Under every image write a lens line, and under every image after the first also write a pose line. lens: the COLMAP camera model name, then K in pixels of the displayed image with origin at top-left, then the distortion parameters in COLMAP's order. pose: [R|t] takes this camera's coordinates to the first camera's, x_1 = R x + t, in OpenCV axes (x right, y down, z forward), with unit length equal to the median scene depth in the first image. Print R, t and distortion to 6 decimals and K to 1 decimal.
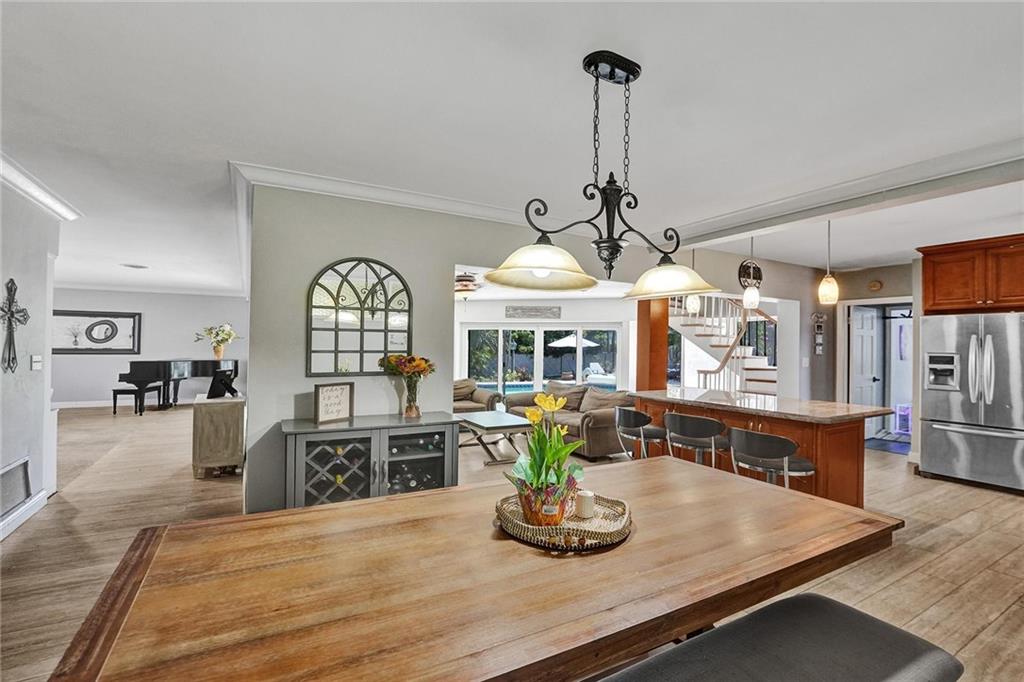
lens RADIAL K [[469.3, 0, 513.0], [0, 469.3, 341.7], [0, 0, 1]] dist [-0.025996, 0.001220]
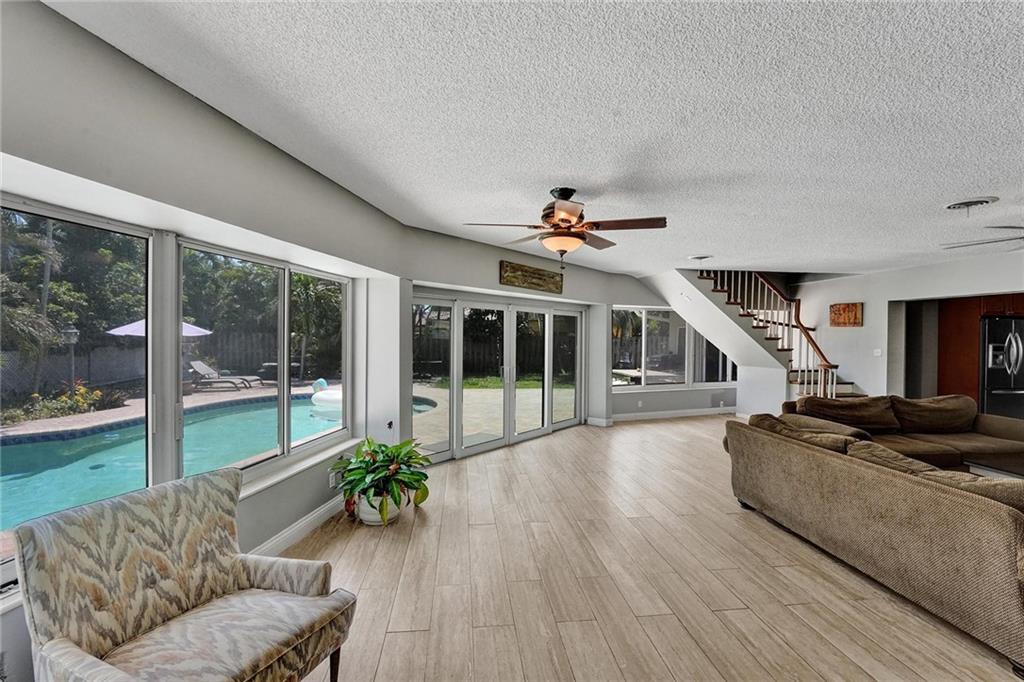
lens RADIAL K [[469.7, 0, 512.0], [0, 469.7, 341.0], [0, 0, 1]] dist [-0.025405, 0.000964]
pose [[0.396067, -0.019066, 0.918024, -1.081394], [-0.009220, 0.999651, 0.024739, -0.008001], [-0.918175, -0.018262, 0.395753, 1.847631]]
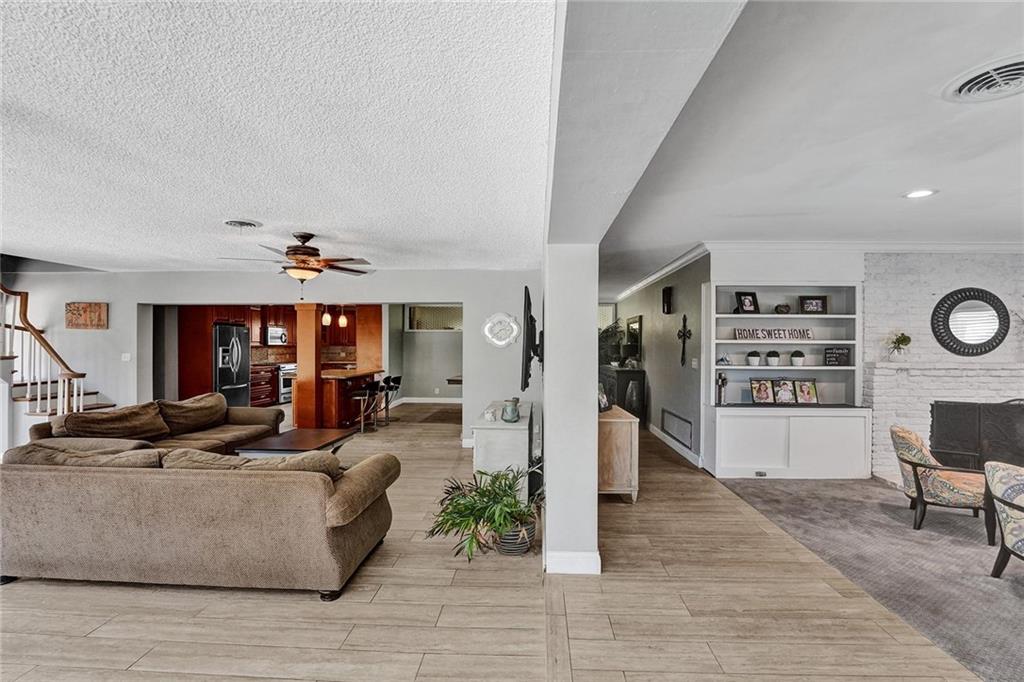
lens RADIAL K [[480.7, 0, 517.5], [0, 480.7, 346.4], [0, 0, 1]] dist [-0.028461, 0.000794]
pose [[-0.848508, -0.016245, 0.528933, -1.009220], [-0.017360, 0.999845, 0.002859, -0.002862], [-0.528898, -0.006756, -0.848659, 1.940614]]
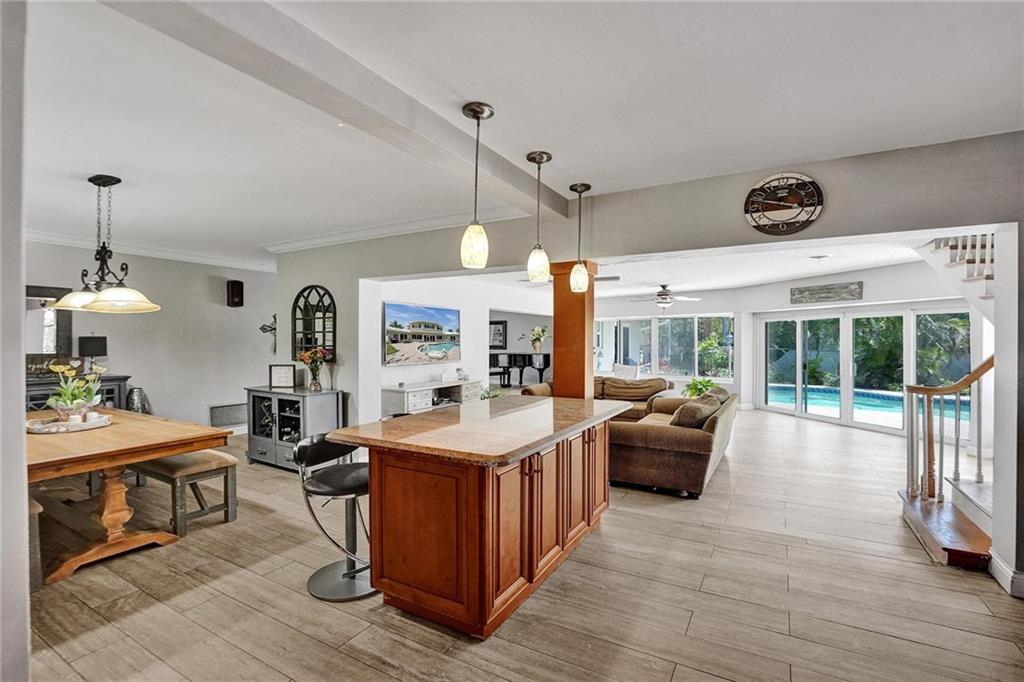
lens RADIAL K [[469.3, 0, 513.0], [0, 469.3, 341.7], [0, 0, 1]] dist [-0.025996, 0.001220]
pose [[0.506334, -0.009591, -0.862284, 0.937457], [0.013112, 0.999908, -0.003422, 0.014522], [0.862238, -0.009574, 0.506413, 0.549068]]
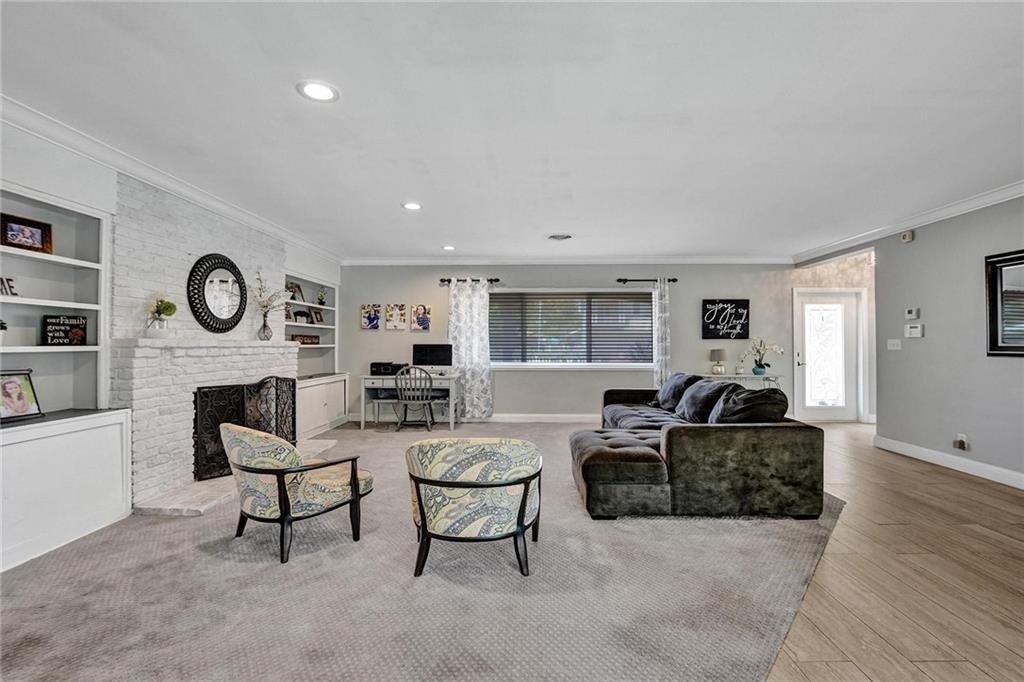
lens RADIAL K [[469.3, 0, 513.0], [0, 469.3, 341.7], [0, 0, 1]] dist [-0.025996, 0.001220]
pose [[-0.515651, -0.015299, -0.856662, -0.837728], [-0.000676, 0.999848, -0.017449, 0.036453], [0.856798, -0.008419, -0.515583, 1.477875]]
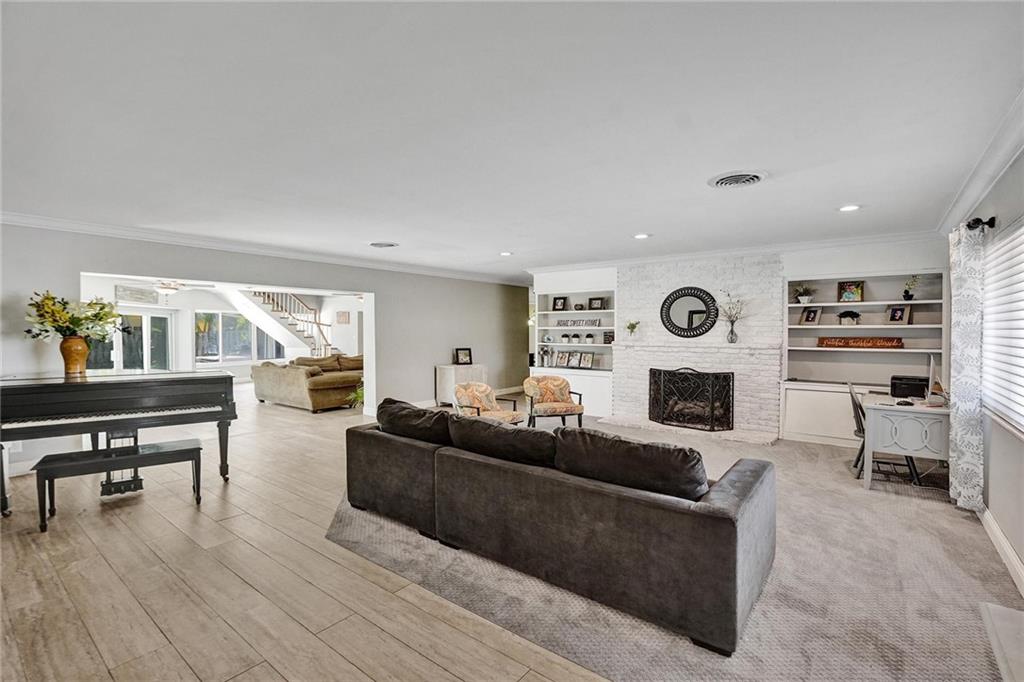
lens RADIAL K [[469.3, 0, 513.0], [0, 469.3, 341.7], [0, 0, 1]] dist [-0.025996, 0.001220]
pose [[-0.382612, -0.032360, 0.923342, -2.388587], [-0.010700, 0.999475, 0.030595, -0.020640], [-0.923847, 0.001826, -0.382758, 1.555073]]
